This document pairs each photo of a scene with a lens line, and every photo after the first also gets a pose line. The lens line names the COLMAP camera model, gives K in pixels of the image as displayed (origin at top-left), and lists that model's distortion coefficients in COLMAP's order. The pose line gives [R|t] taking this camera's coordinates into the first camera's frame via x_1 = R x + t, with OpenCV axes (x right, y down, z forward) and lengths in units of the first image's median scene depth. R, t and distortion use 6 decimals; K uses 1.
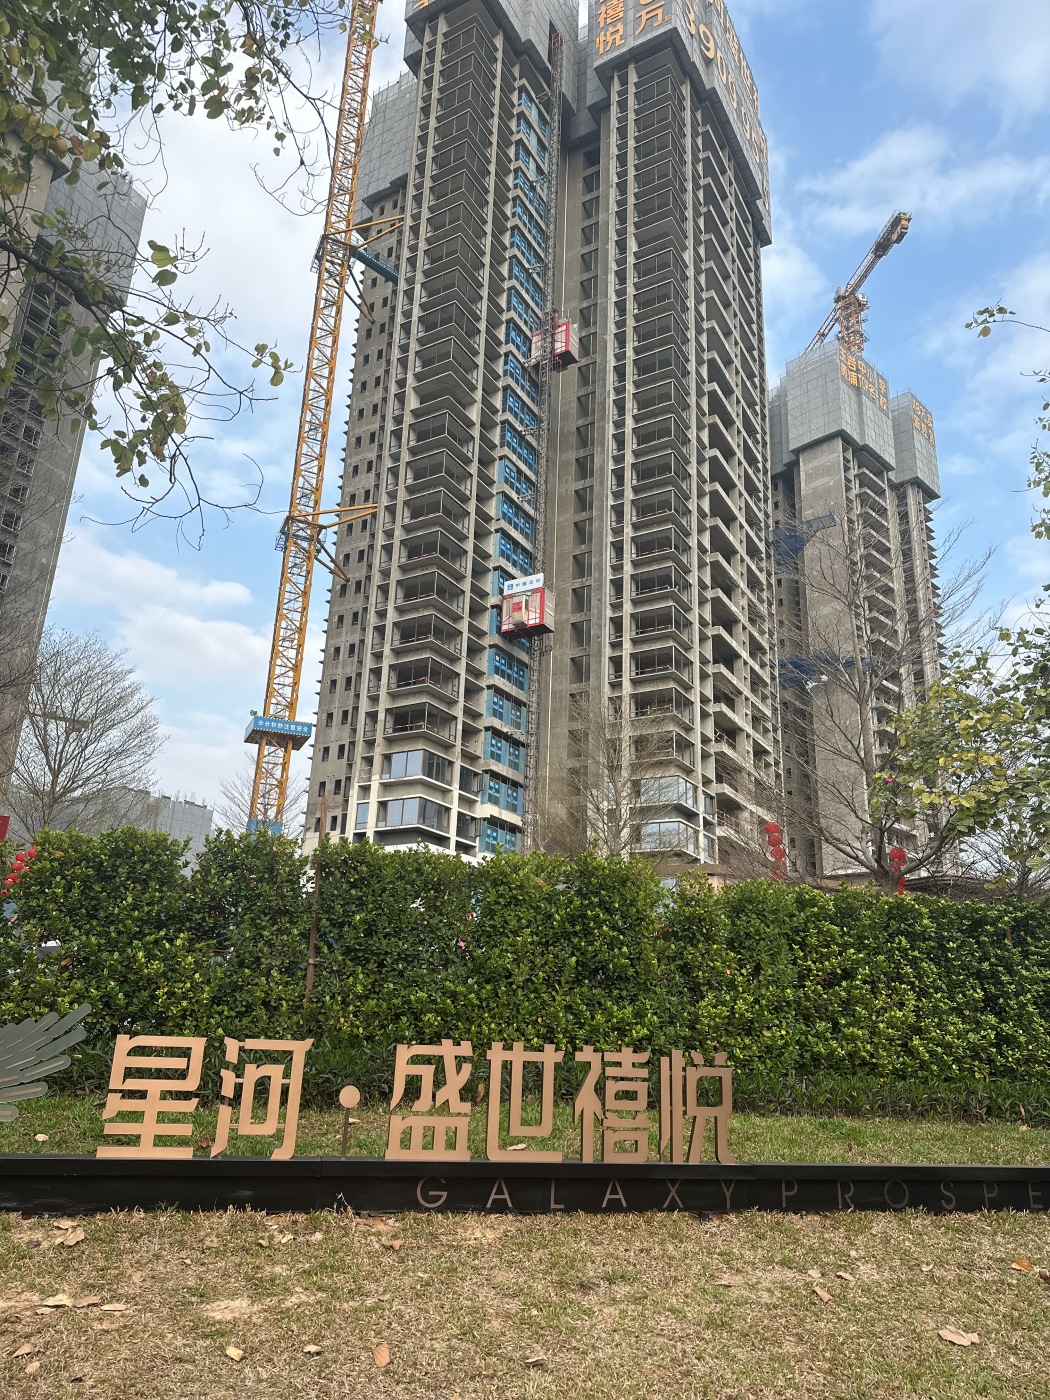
lens RADIAL K [[969.4, 0, 525.0], [0, 969.4, 700.0], [0, 0, 1]] dist [0.116895, -0.133325]
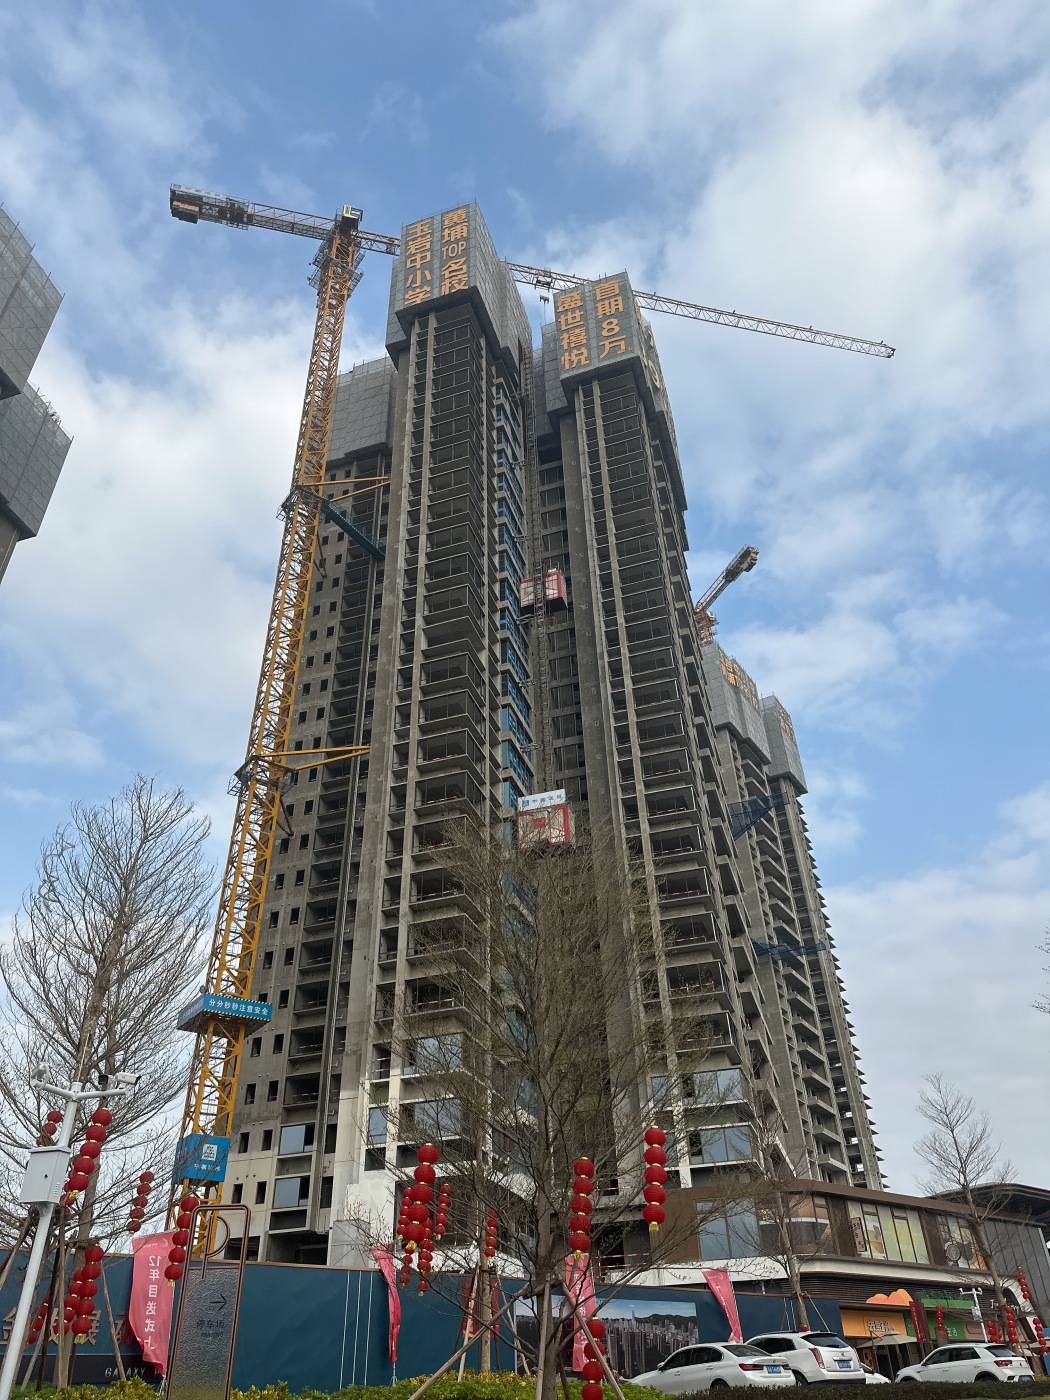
lens RADIAL K [[969.4, 0, 525.0], [0, 969.4, 700.0], [0, 0, 1]] dist [0.116895, -0.133325]
pose [[0.976078, 0.072907, 0.204831, -0.165278], [-0.009946, 0.956088, -0.292913, 0.016592], [-0.217192, 0.283868, 0.933941, 0.102849]]
